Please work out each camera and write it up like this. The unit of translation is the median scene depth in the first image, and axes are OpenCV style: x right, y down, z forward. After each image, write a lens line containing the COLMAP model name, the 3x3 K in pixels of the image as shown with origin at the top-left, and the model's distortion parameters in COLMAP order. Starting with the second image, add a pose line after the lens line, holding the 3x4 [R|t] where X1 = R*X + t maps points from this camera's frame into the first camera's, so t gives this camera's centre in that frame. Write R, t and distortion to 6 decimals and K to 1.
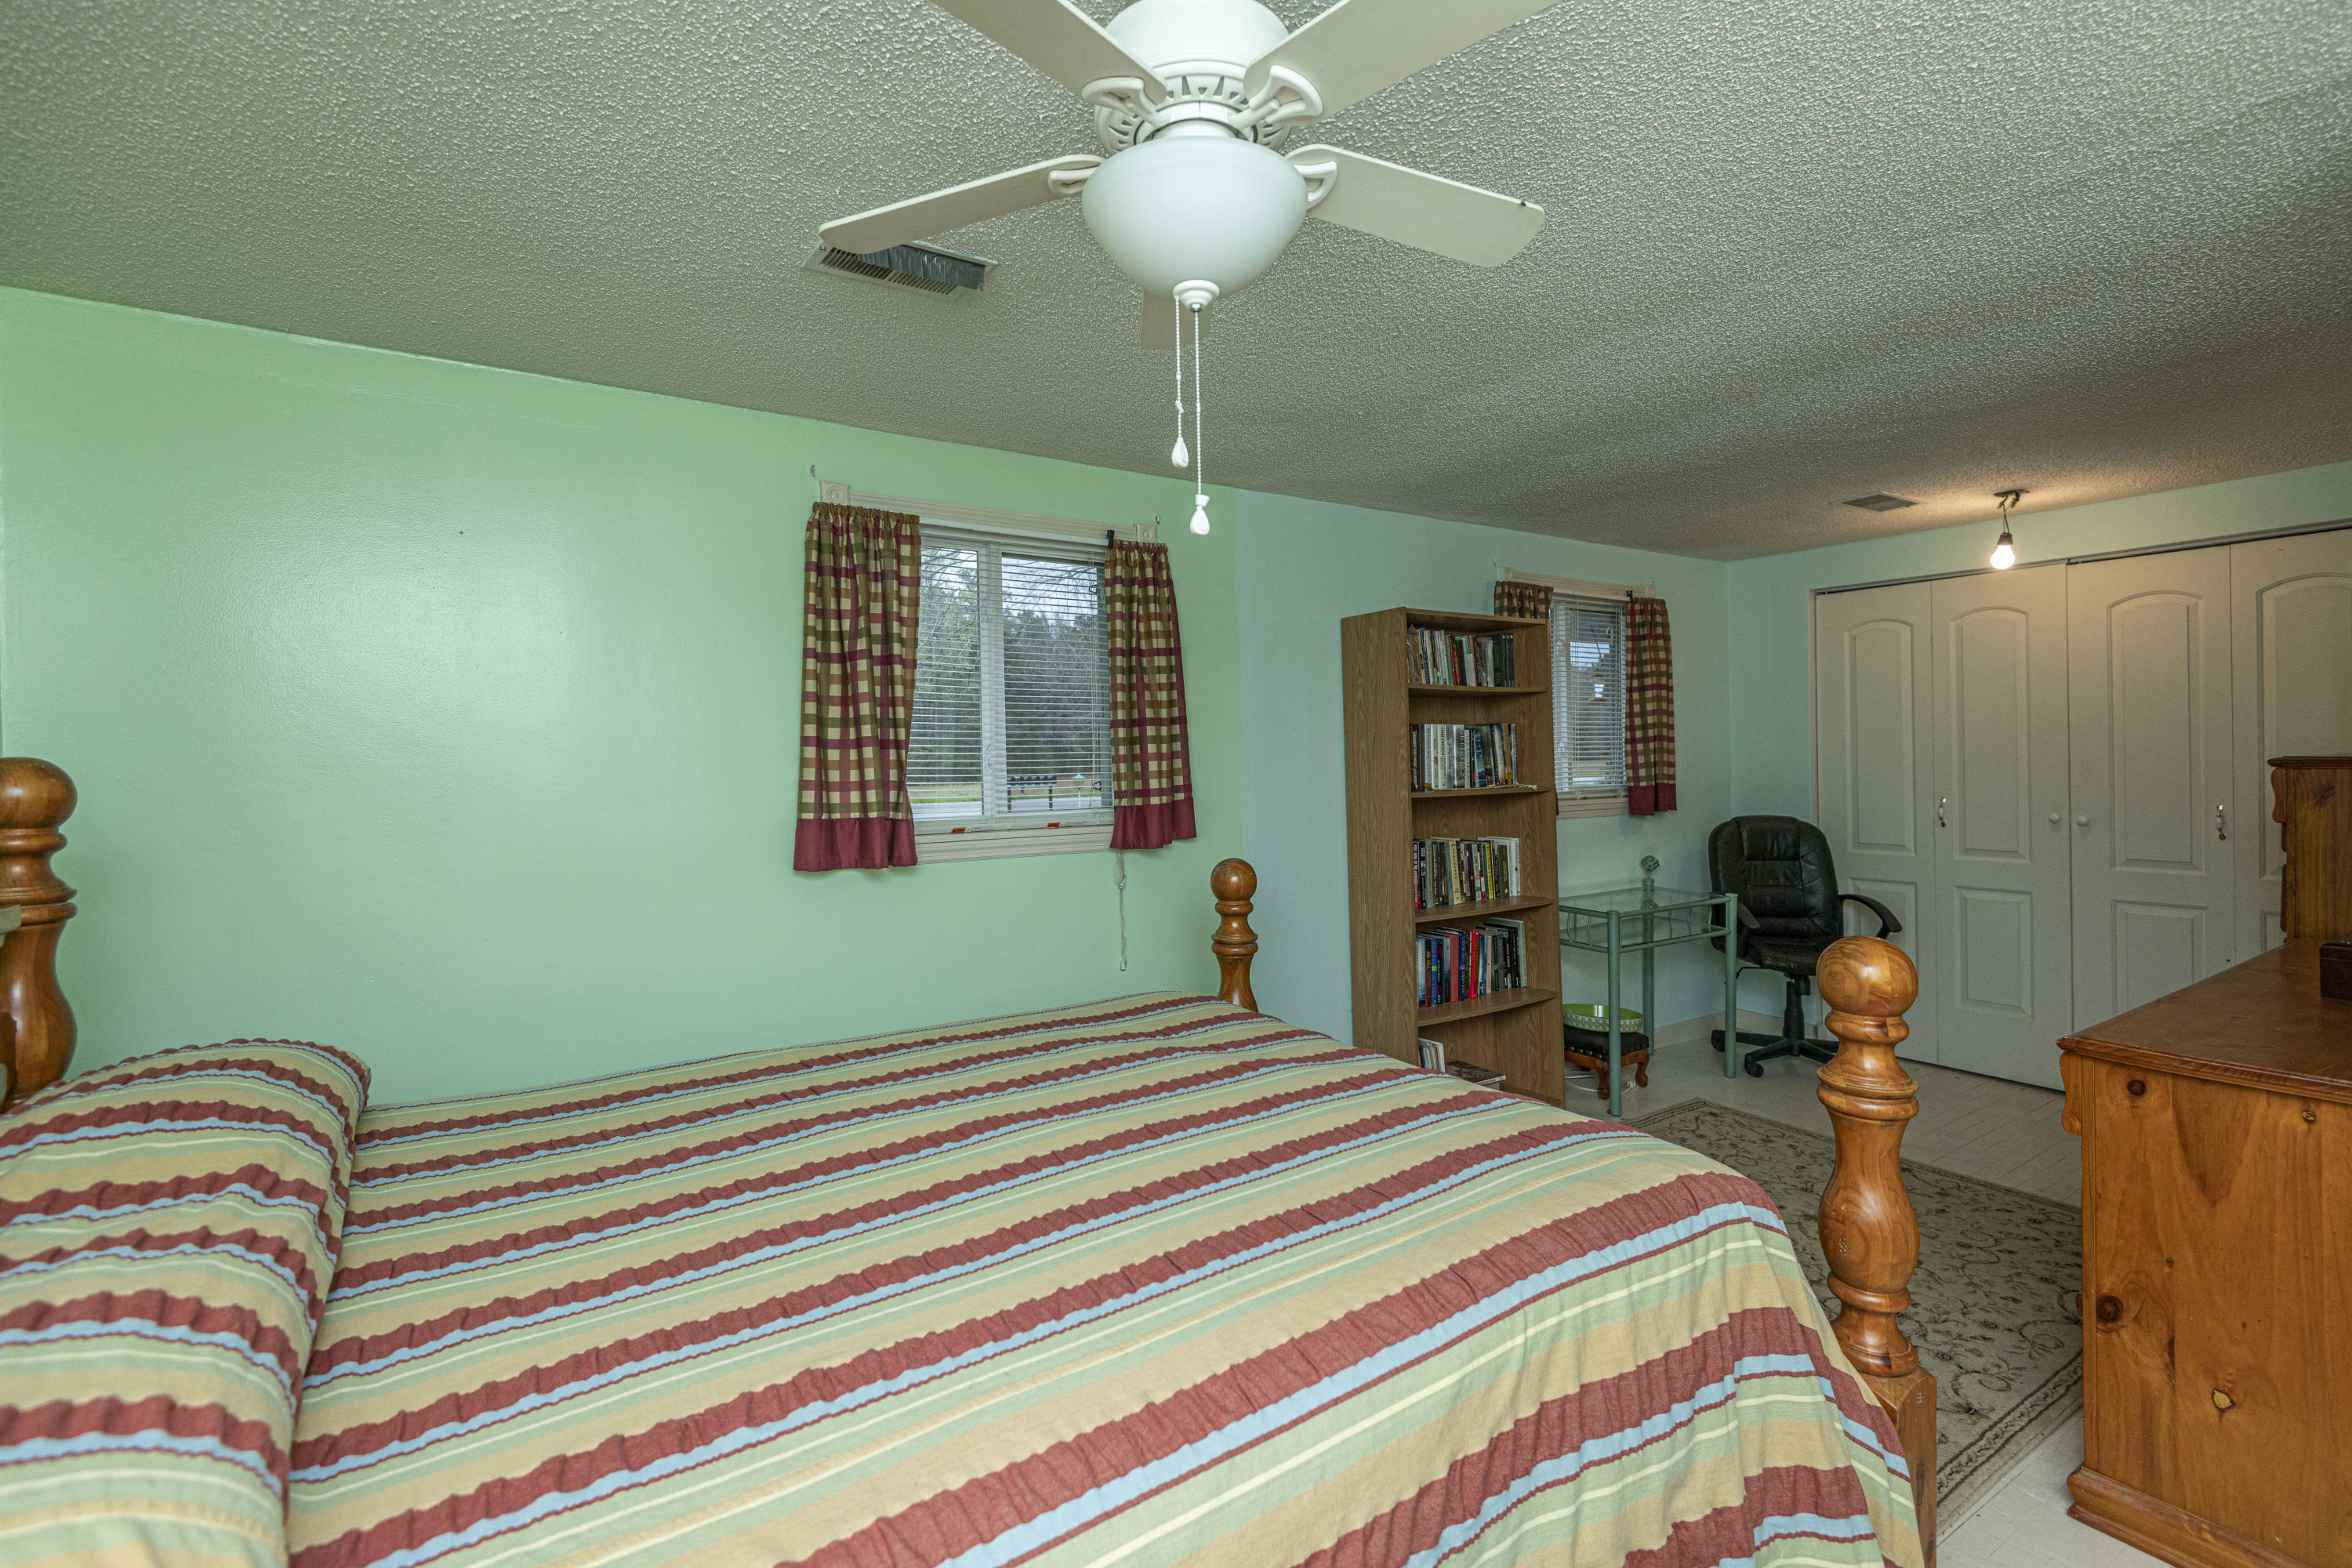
lens RADIAL K [[1056.2, 0, 1179.1], [0, 1056.2, 775.6], [0, 0, 1]] dist [0.027824, -0.005272]
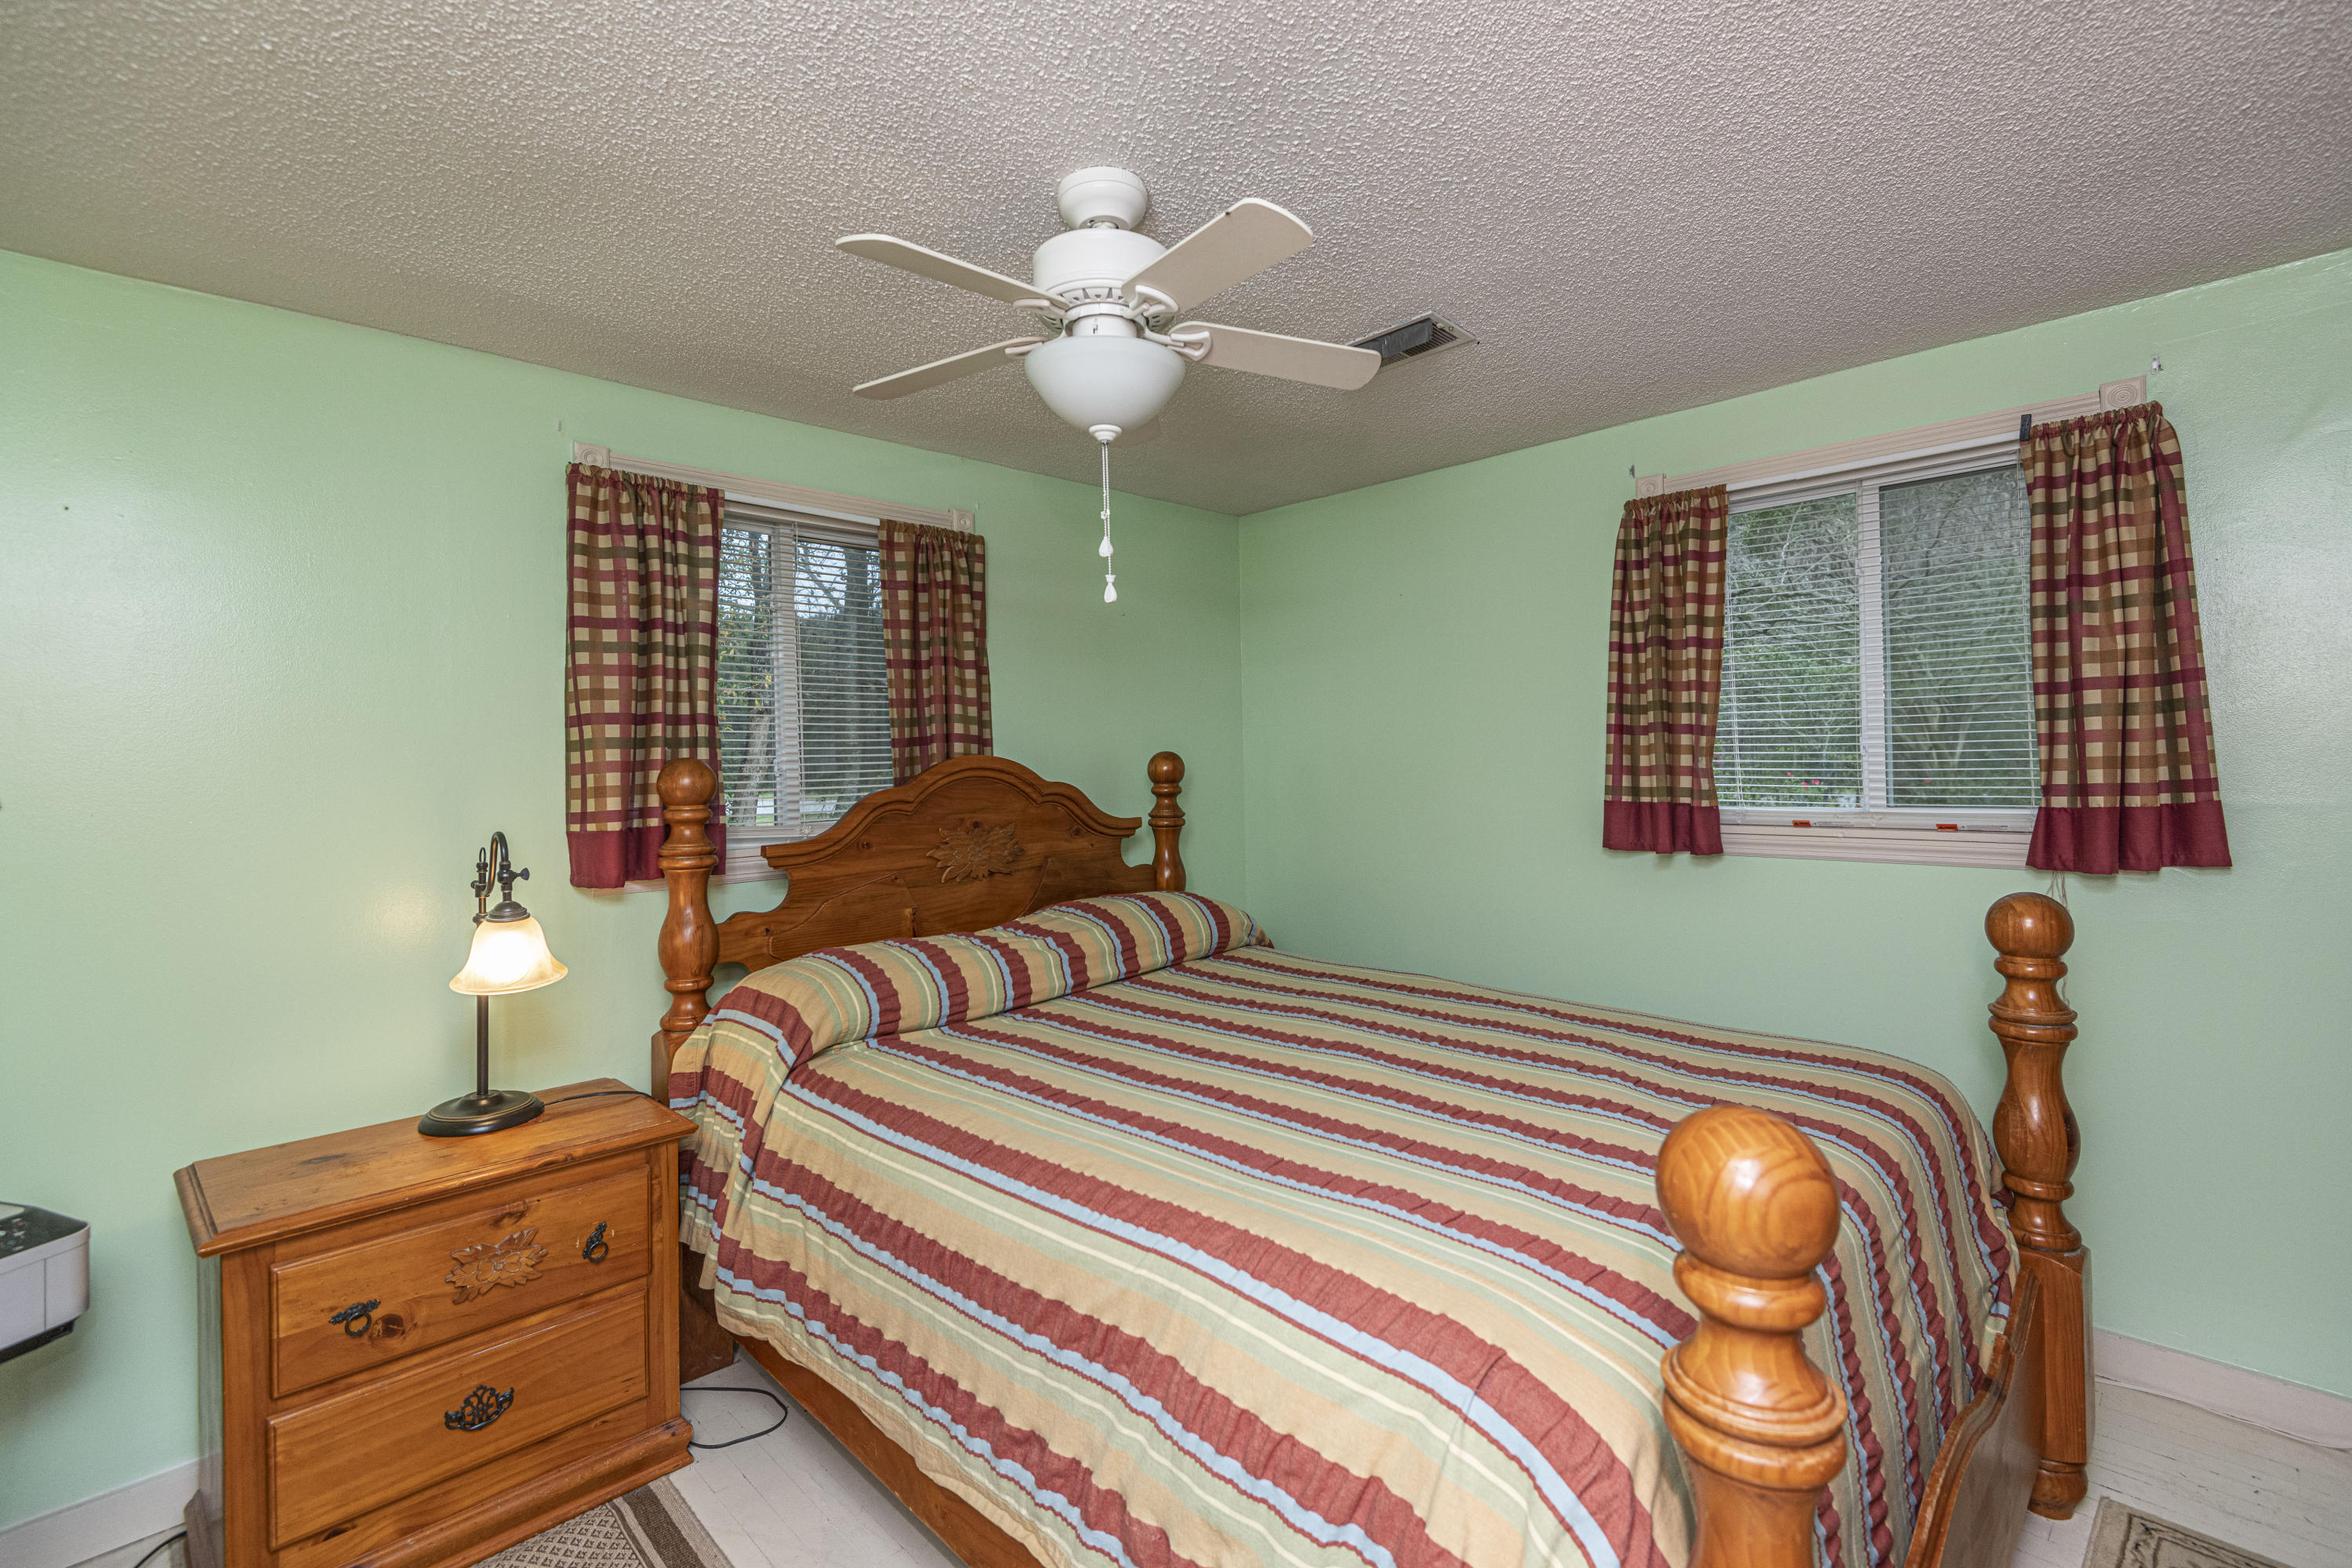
lens RADIAL K [[1056.2, 0, 1171.7], [0, 1056.2, 764.3], [0, 0, 1]] dist [0.027824, -0.005272]
pose [[0.188525, 0.017437, -0.981914, 0.866209], [0.002967, 0.999828, 0.018324, -0.022776], [0.982064, -0.006368, 0.188441, 0.495245]]
